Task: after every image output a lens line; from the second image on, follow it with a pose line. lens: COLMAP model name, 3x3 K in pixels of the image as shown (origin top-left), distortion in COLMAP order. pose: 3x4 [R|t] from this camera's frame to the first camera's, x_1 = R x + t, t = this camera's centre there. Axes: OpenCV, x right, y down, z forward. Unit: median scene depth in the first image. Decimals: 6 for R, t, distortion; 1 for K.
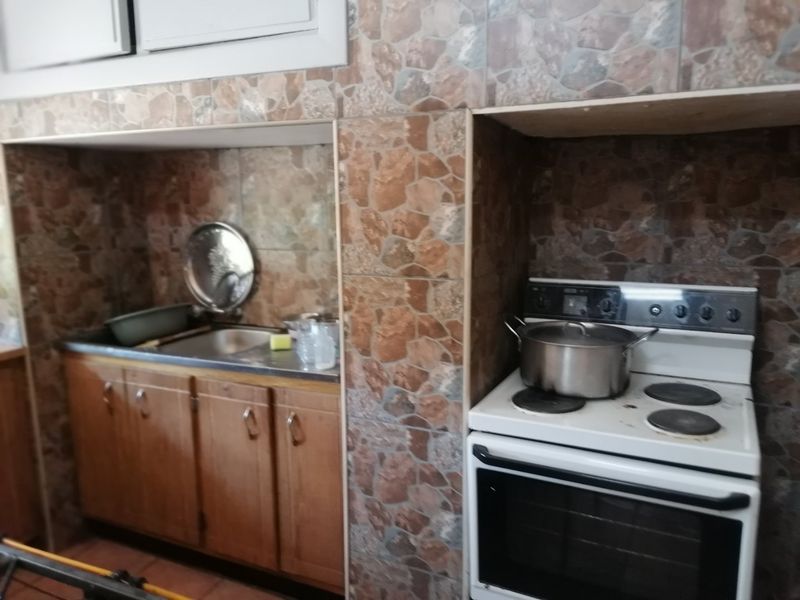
lens RADIAL K [[589.2, 0, 400.0], [0, 589.2, 300.0], [0, 0, 1]] dist [0.099761, -0.113050]
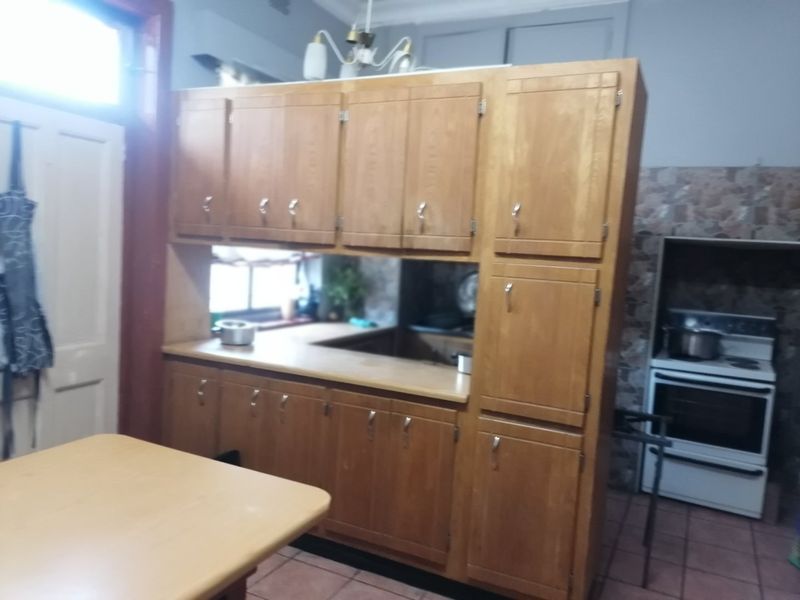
lens RADIAL K [[603.9, 0, 403.7], [0, 603.9, 309.3], [0, 0, 1]] dist [0.105802, -0.125507]
pose [[0.996972, 0.077351, -0.007934, -0.880597], [-0.077701, 0.994930, -0.063855, 0.224825], [0.002954, 0.064279, 0.997928, -1.480152]]
